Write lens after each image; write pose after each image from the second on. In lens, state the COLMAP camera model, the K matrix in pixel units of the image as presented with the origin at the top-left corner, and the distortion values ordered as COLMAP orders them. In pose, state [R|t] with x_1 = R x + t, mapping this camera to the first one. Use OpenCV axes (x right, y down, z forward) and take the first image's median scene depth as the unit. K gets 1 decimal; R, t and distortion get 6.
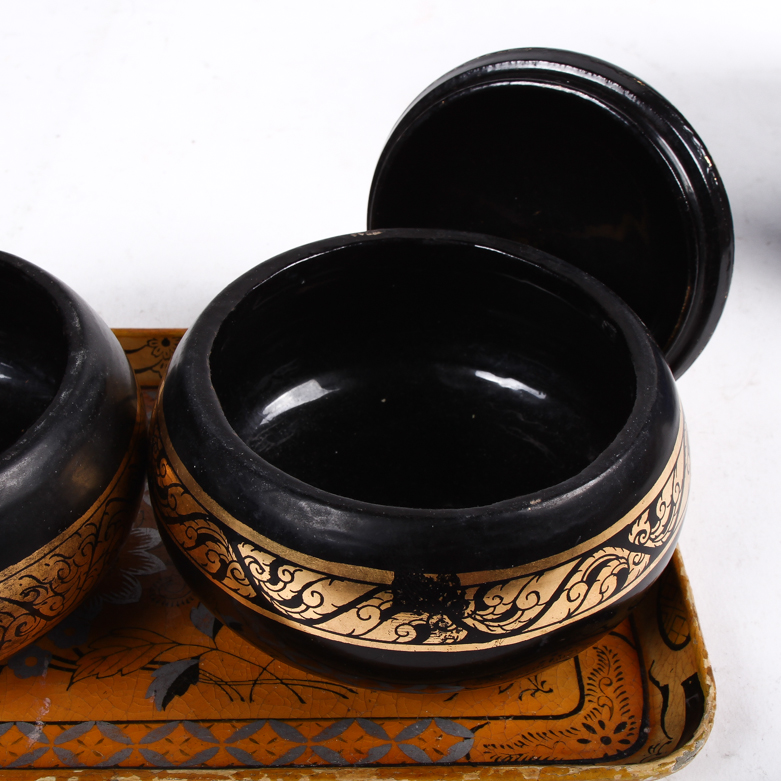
lens RADIAL K [[1352.2, 0, 390.5], [0, 1352.2, 390.5], [0, 0, 1]] dist [-0.076559, 0.062596]
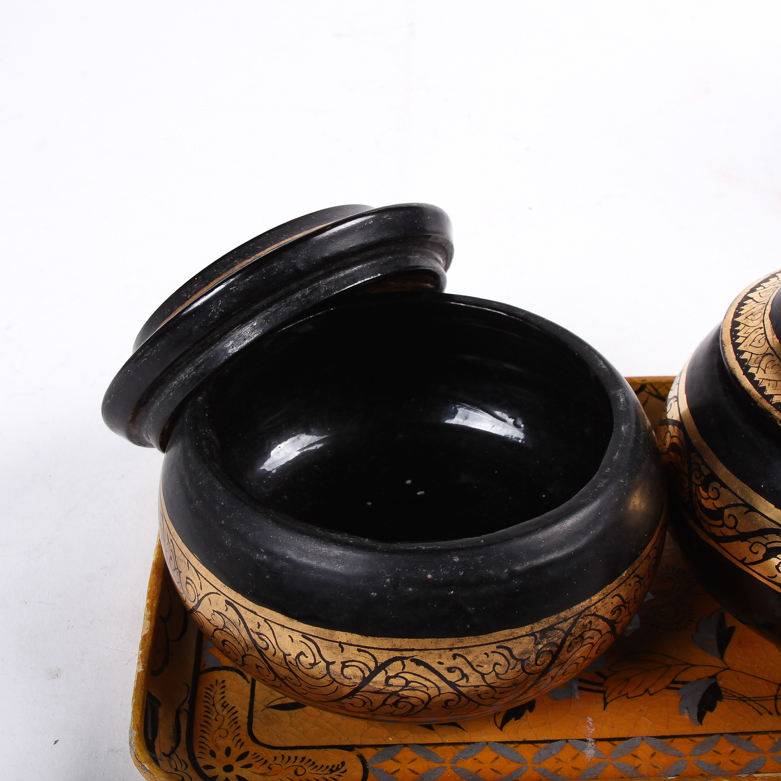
lens RADIAL K [[1380.0, 0, 401.0], [0, 1380.0, 387.9], [0, 0, 1]] dist [-0.125136, 0.223414]
pose [[0.999840, -0.016339, 0.007213, -0.442061], [0.016757, 0.997911, -0.062387, 0.038289], [-0.006179, 0.062498, 0.998026, -0.098105]]
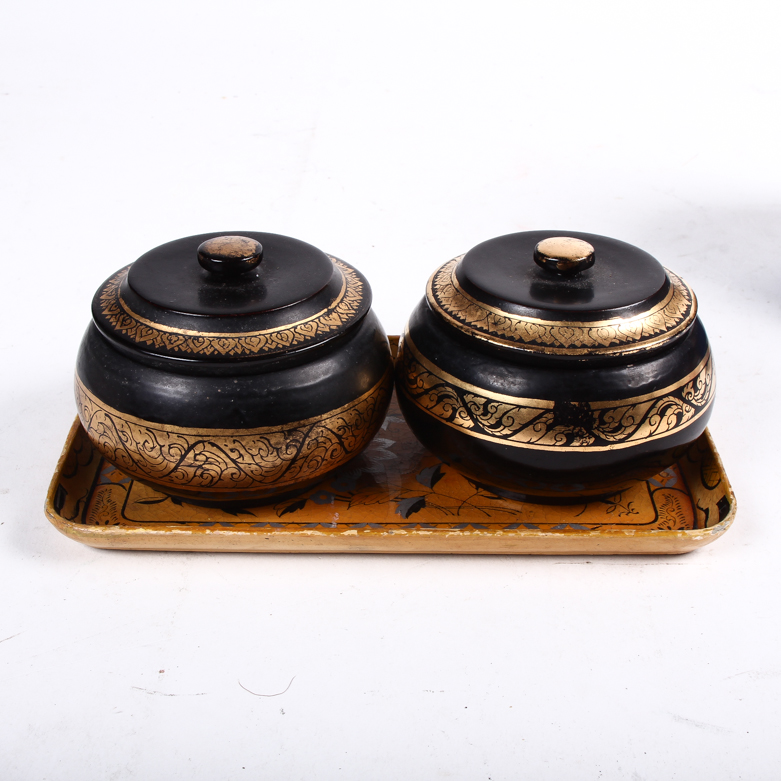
lens RADIAL K [[1380.0, 0, 401.0], [0, 1380.0, 387.9], [0, 0, 1]] dist [-0.125136, 0.223414]
pose [[0.999865, 0.003709, -0.016031, -0.161538], [-0.006635, 0.982426, -0.186536, 0.429699], [0.015058, 0.186617, 0.982317, -0.769494]]
